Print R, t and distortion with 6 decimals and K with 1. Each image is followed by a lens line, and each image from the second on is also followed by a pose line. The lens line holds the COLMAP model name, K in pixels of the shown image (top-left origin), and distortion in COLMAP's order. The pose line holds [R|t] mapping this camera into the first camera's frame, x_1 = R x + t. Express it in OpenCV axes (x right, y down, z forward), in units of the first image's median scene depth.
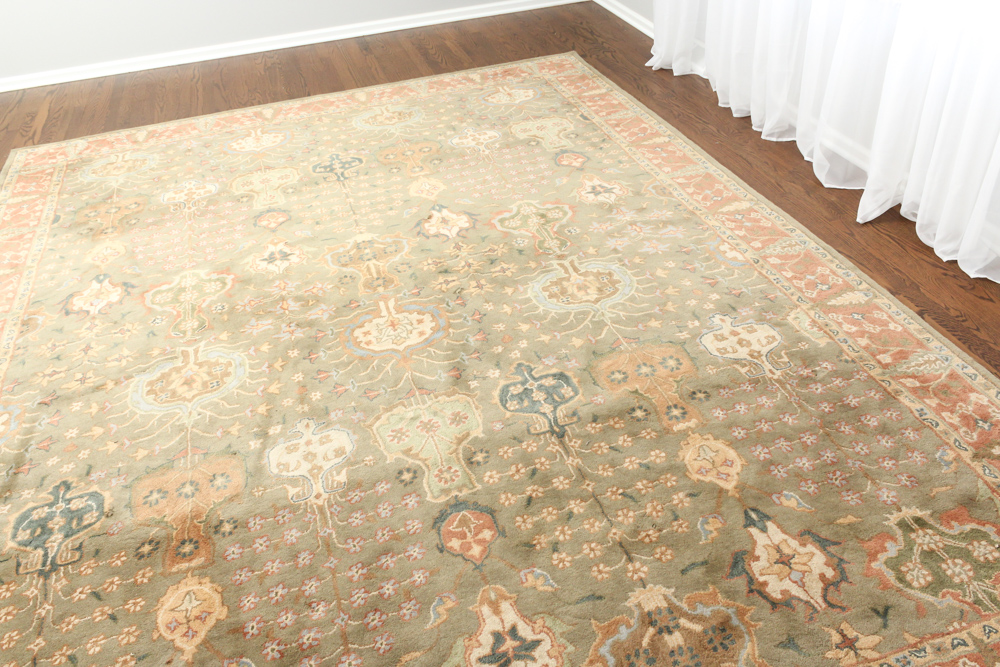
lens RADIAL K [[834.6, 0, 501.5], [0, 834.6, 339.7], [0, 0, 1]] dist [-0.000017, 0.013789]
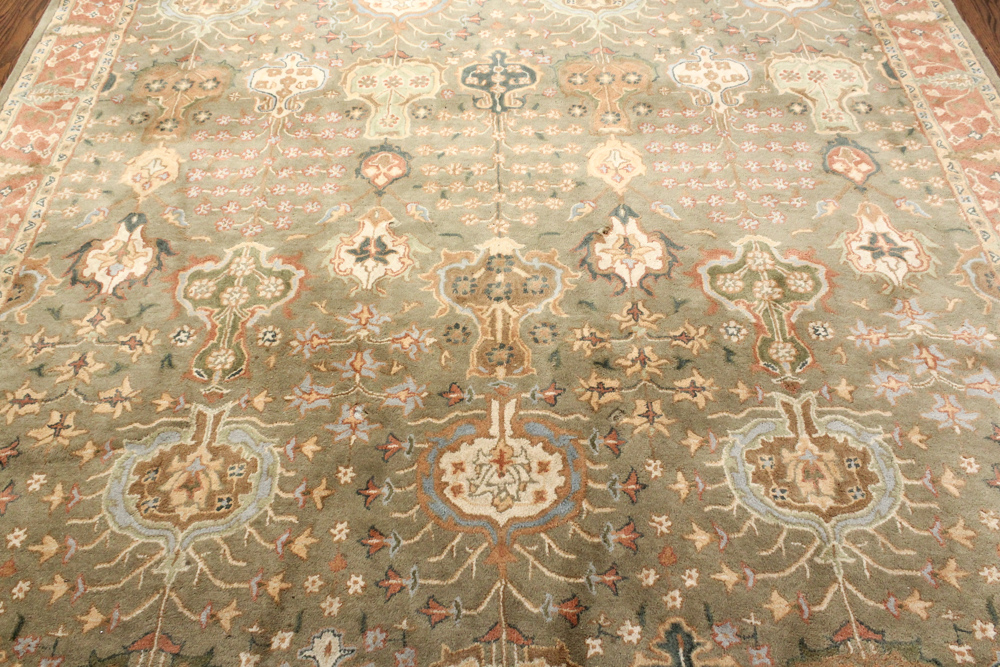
lens RADIAL K [[834.6, 0, 486.6], [0, 834.6, 348.6], [0, 0, 1]] dist [-0.000017, 0.013789]
pose [[0.954146, 0.271429, -0.126222, -0.060519], [-0.220729, 0.922787, 0.315821, -0.219676], [0.202199, -0.273479, 0.940386, 0.300054]]
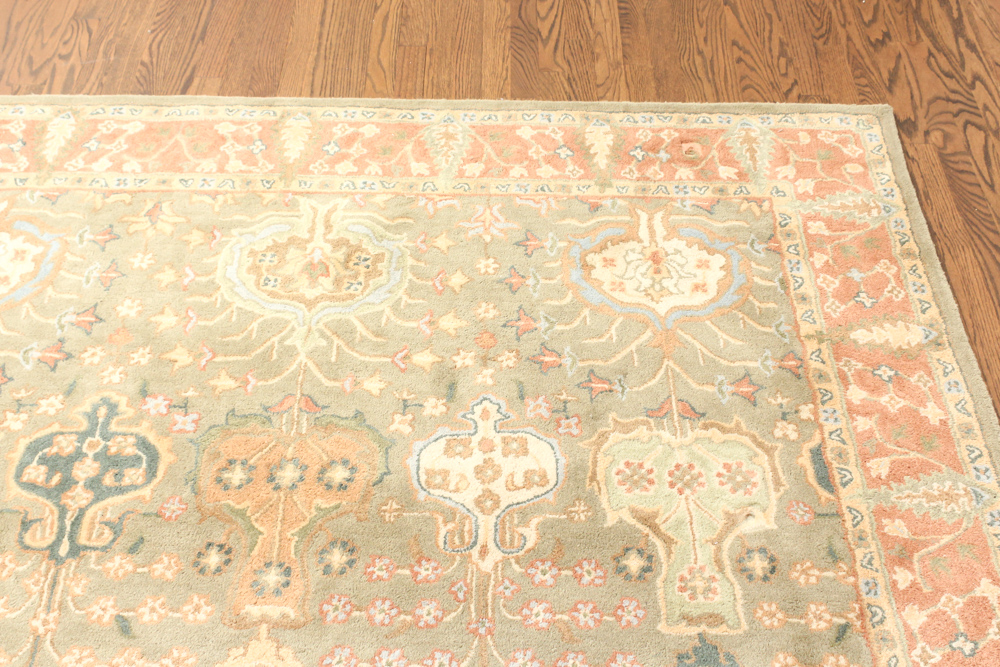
lens RADIAL K [[1135.1, 0, 483.1], [0, 1135.1, 360.2], [0, 0, 1]] dist [-0.006606, 0.000000]
pose [[0.949914, 0.285055, -0.128089, 0.015758], [-0.242302, 0.930650, 0.274190, -0.431778], [0.197366, -0.229421, 0.953107, 0.582835]]
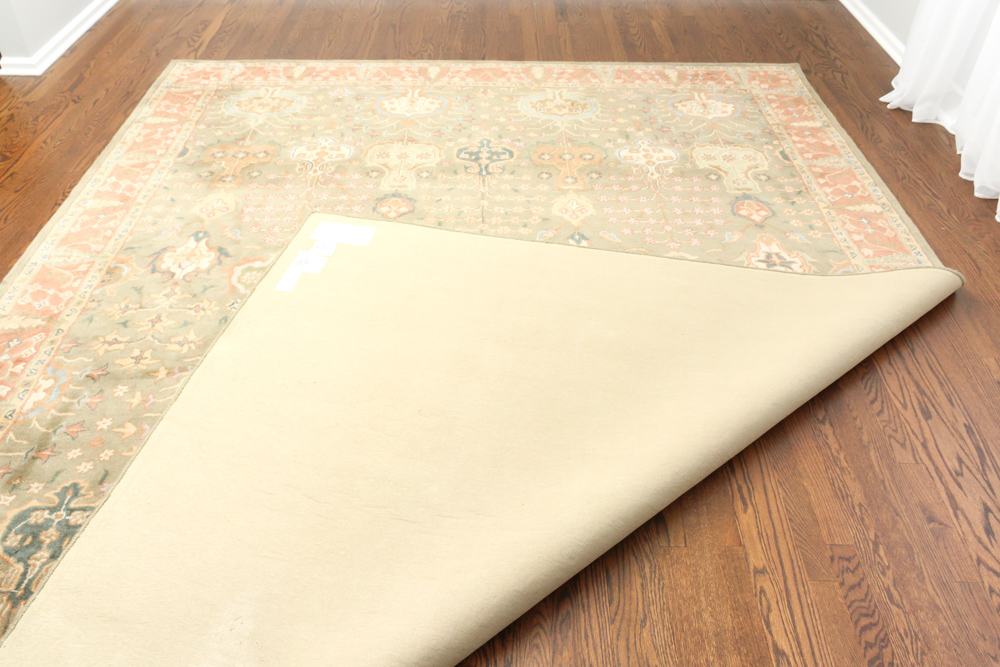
lens RADIAL K [[834.6, 0, 489.1], [0, 834.6, 345.0], [0, 0, 1]] dist [-0.000017, 0.013789]
pose [[0.951554, 0.252638, -0.175271, 0.013634], [-0.238409, 0.966175, 0.098323, -0.102929], [0.194182, -0.051774, 0.979598, 0.126550]]
